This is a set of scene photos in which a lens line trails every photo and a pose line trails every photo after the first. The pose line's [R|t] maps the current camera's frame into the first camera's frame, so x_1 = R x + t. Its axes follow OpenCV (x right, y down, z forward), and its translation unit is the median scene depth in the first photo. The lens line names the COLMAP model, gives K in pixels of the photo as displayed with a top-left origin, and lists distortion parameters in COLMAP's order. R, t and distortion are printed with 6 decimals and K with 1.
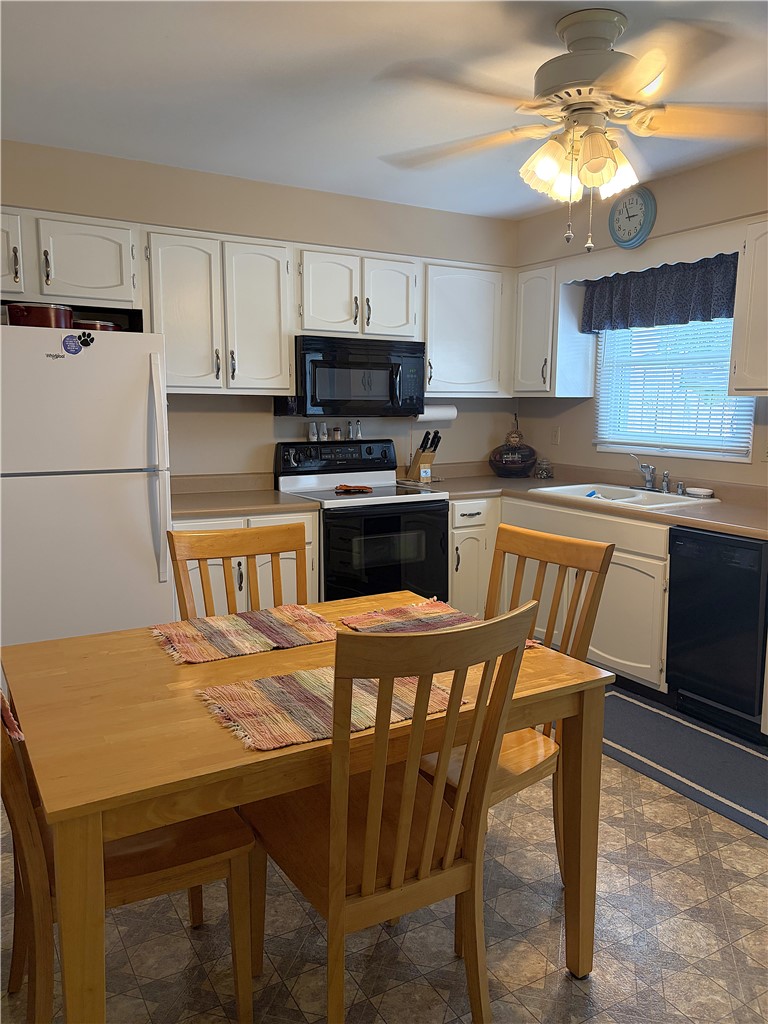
lens RADIAL K [[773.8, 0, 382.9], [0, 773.8, 545.4], [0, 0, 1]] dist [0.041449, -0.018207]
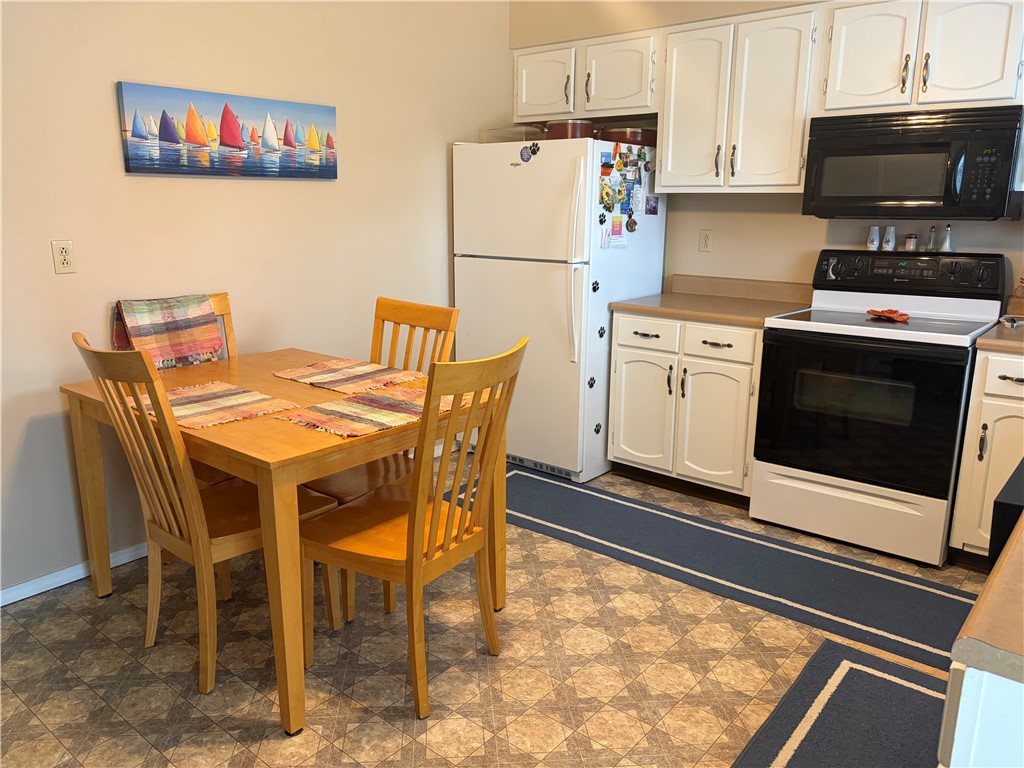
lens RADIAL K [[773.8, 0, 506.8], [0, 773.8, 382.1], [0, 0, 1]] dist [0.041449, -0.018207]
pose [[0.342267, 0.206198, -0.916698, 0.614116], [-0.175127, 0.972527, 0.153369, -0.069400], [0.923138, 0.108046, 0.368975, 0.431963]]
